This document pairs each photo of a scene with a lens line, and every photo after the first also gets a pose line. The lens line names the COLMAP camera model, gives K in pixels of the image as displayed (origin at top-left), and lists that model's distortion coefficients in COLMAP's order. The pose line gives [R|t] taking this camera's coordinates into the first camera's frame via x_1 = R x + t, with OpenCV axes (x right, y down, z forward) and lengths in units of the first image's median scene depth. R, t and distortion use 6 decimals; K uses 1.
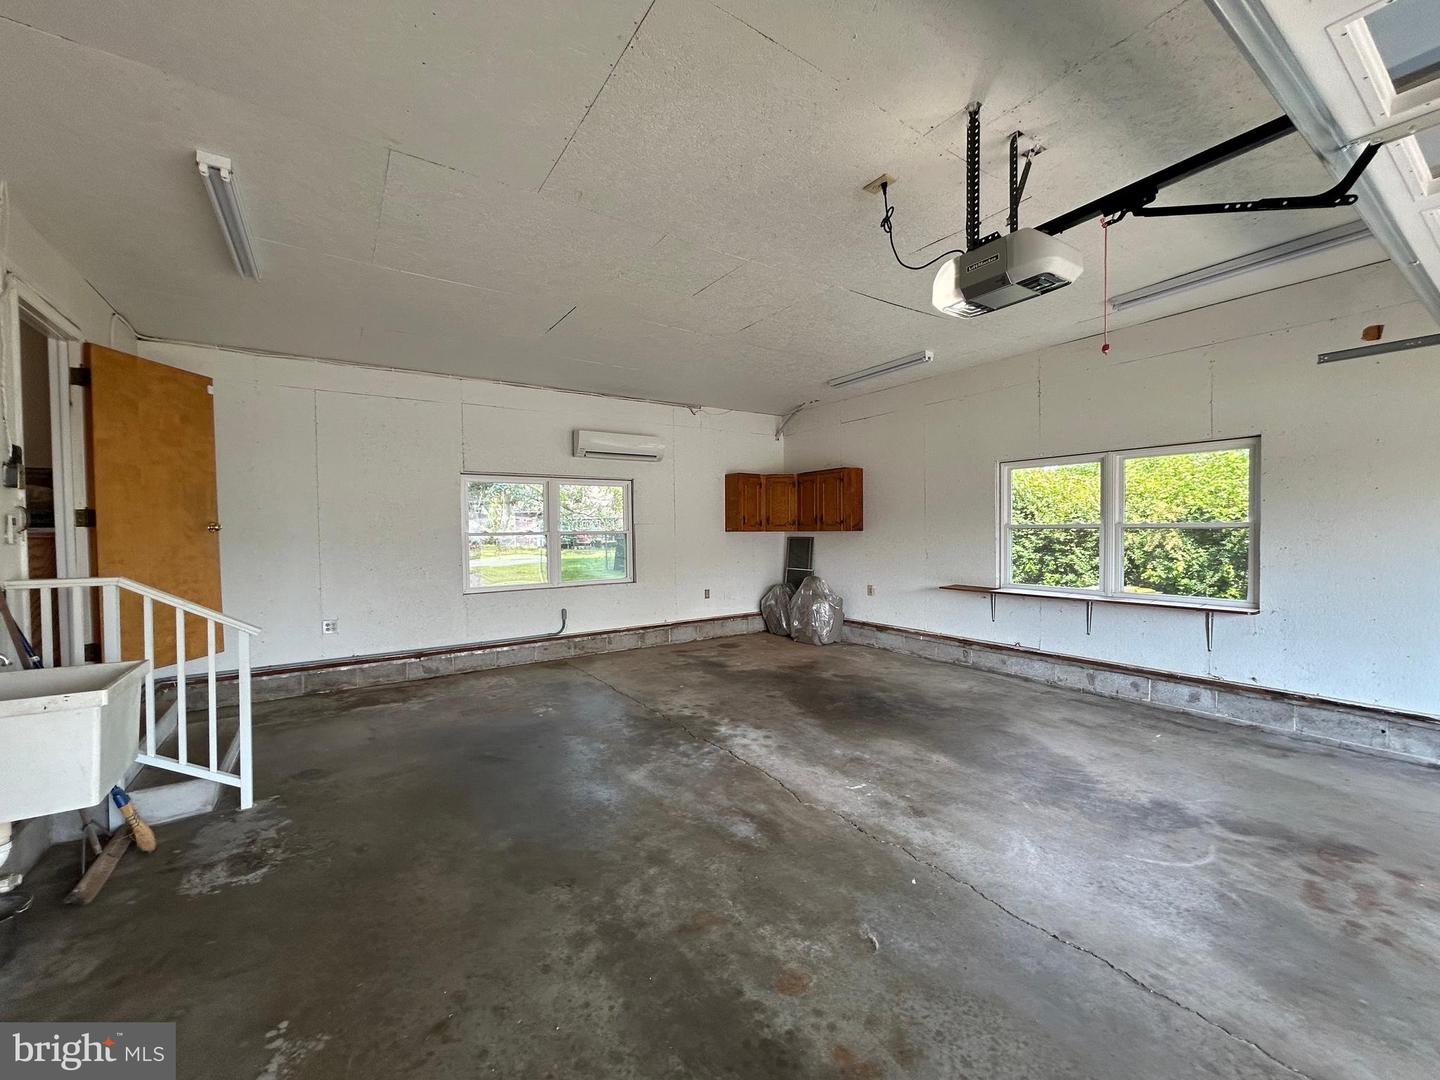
lens RADIAL K [[579.9, 0, 720.0], [0, 579.9, 540.0], [0, 0, 1]] dist [-0.001897, 0.000041]
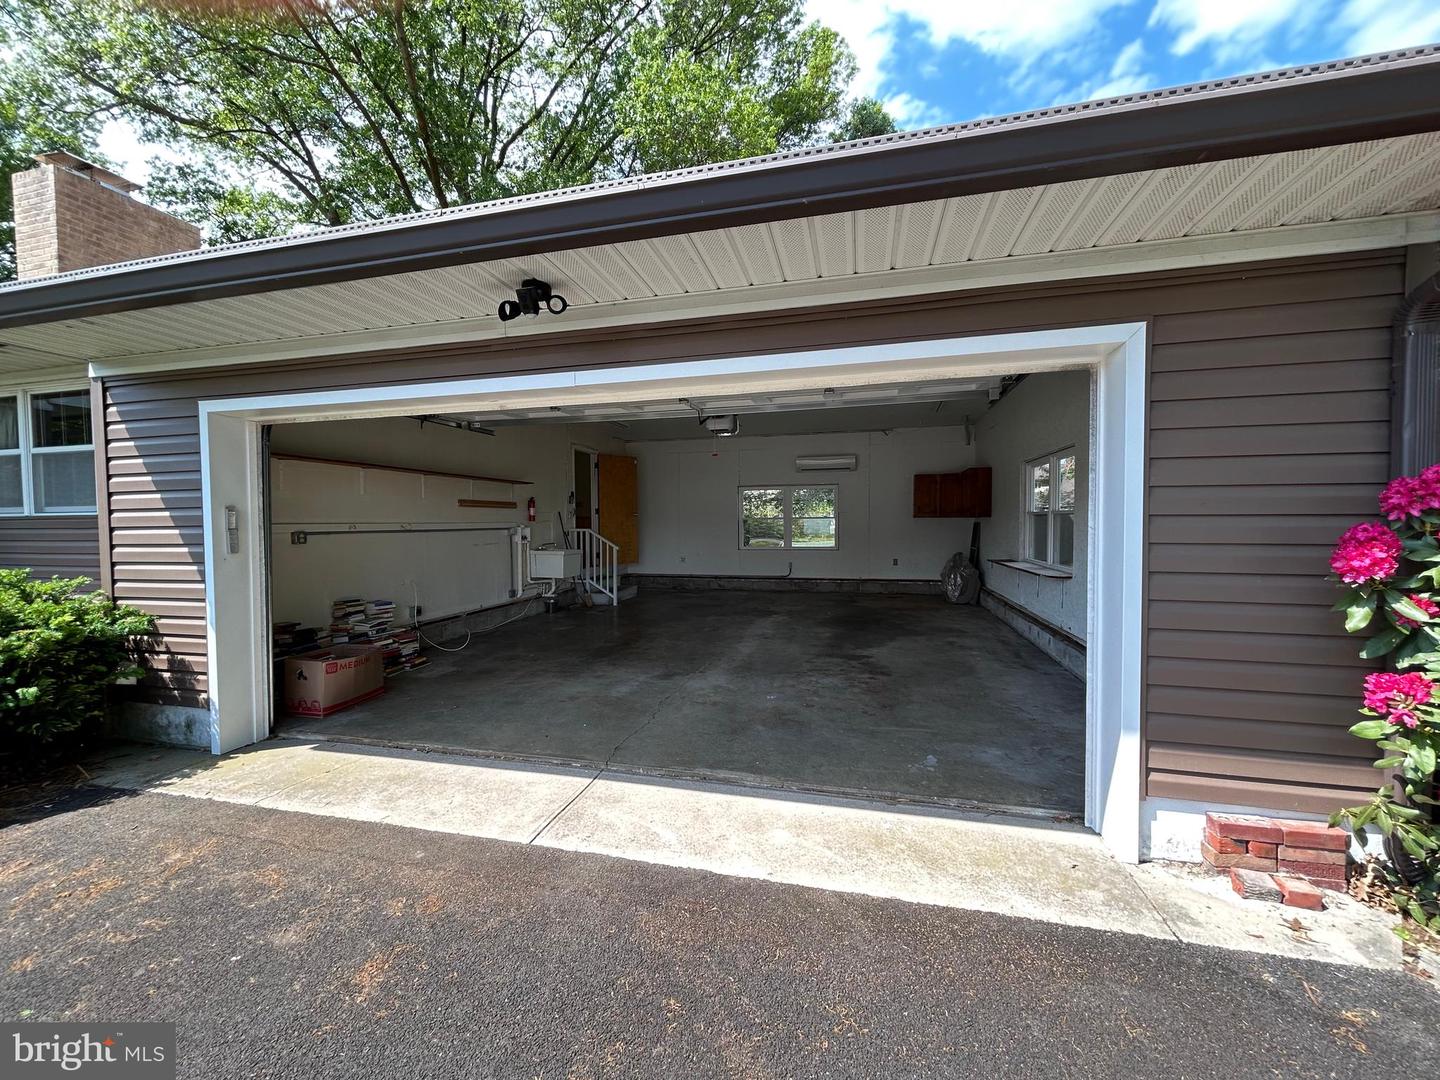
lens RADIAL K [[579.9, 0, 720.0], [0, 579.9, 540.0], [0, 0, 1]] dist [-0.001897, 0.000041]
pose [[0.665954, 0.030239, -0.745380, 0.916437], [-0.016140, 0.999528, 0.026129, 0.012272], [0.745818, -0.005370, 0.666128, -0.315973]]
